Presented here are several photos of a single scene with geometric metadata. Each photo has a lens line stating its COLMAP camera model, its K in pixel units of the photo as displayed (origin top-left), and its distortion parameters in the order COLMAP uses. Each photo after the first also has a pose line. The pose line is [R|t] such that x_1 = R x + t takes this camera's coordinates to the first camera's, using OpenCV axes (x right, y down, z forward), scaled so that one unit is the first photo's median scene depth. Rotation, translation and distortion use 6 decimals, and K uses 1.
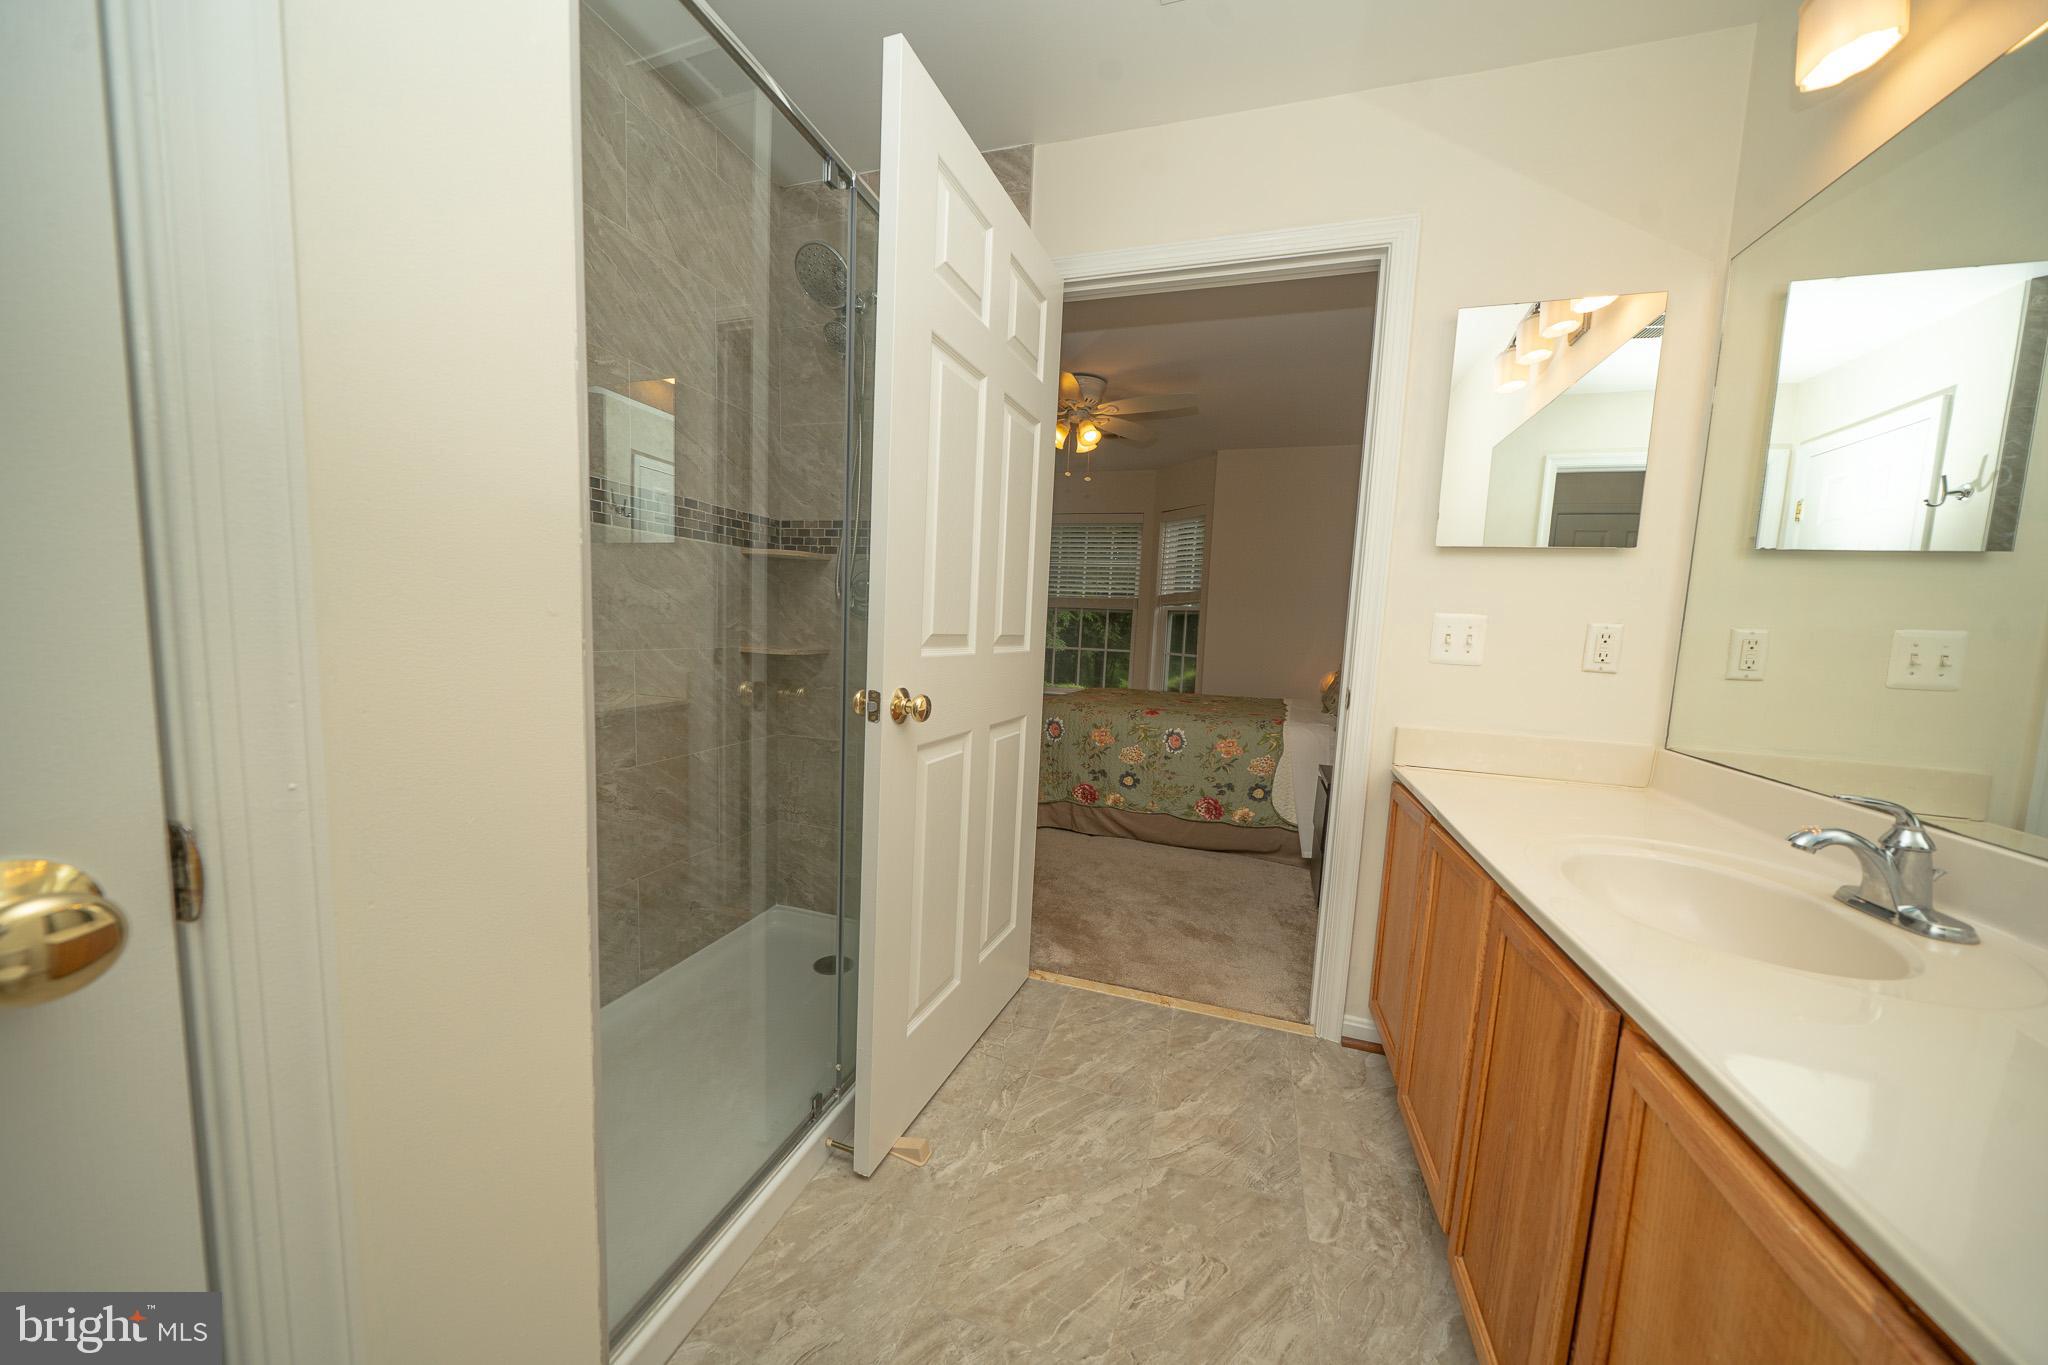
lens RADIAL K [[695.4, 0, 1012.8], [0, 695.4, 690.9], [0, 0, 1]] dist [-0.005633, 0.000349]
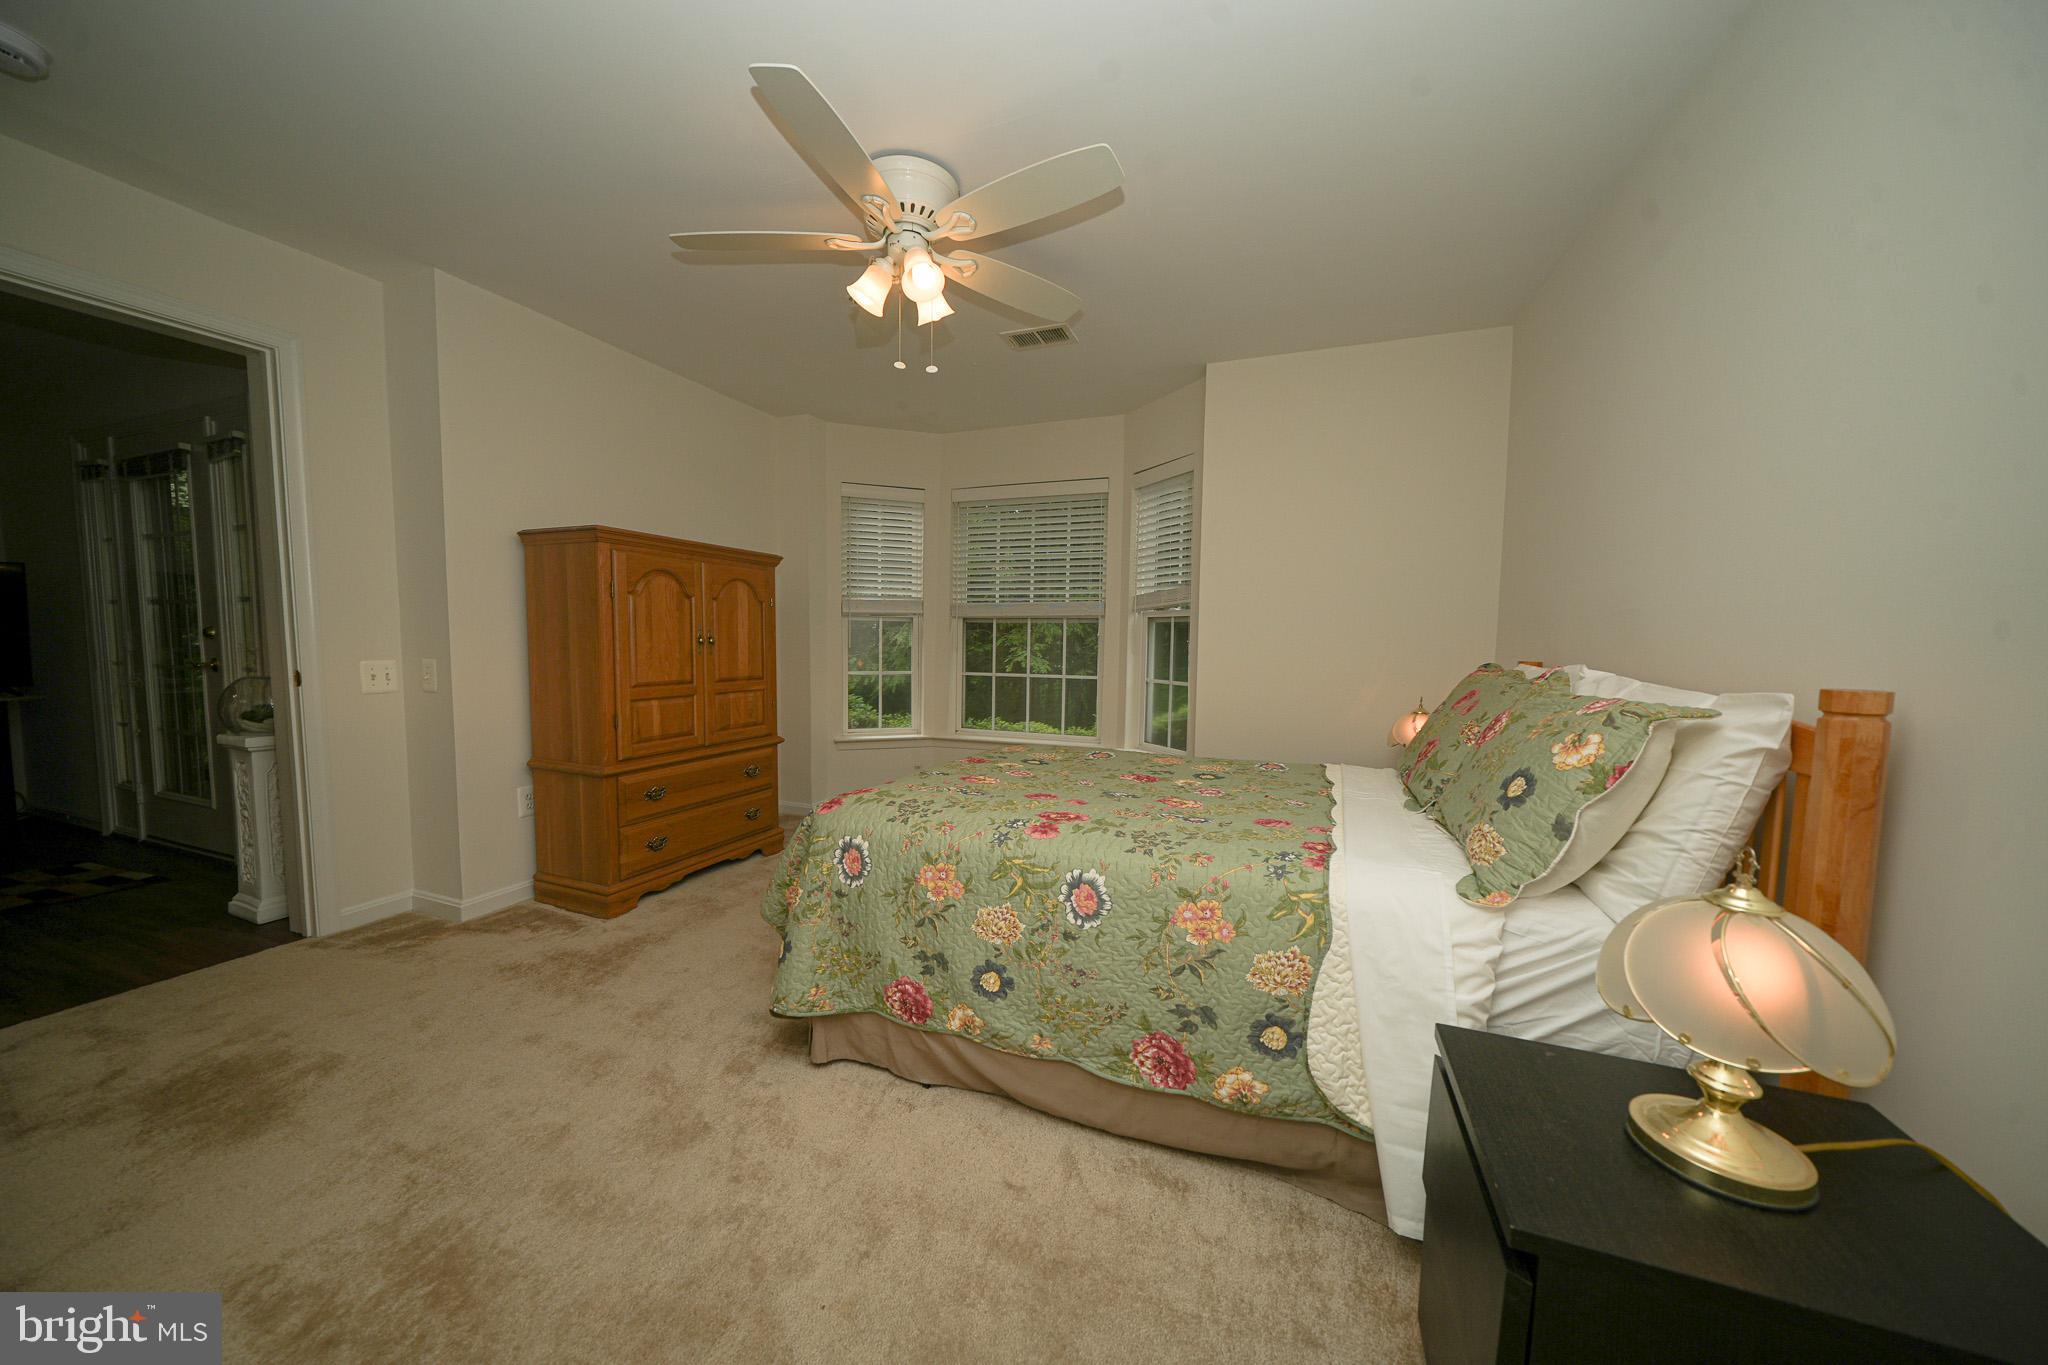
lens RADIAL K [[695.4, 0, 1012.8], [0, 695.4, 690.9], [0, 0, 1]] dist [-0.005633, 0.000349]
pose [[0.998518, -0.024017, -0.048842, 0.209104], [0.022871, 0.999453, -0.023873, -0.052946], [0.049388, 0.022720, 0.998521, 0.537045]]
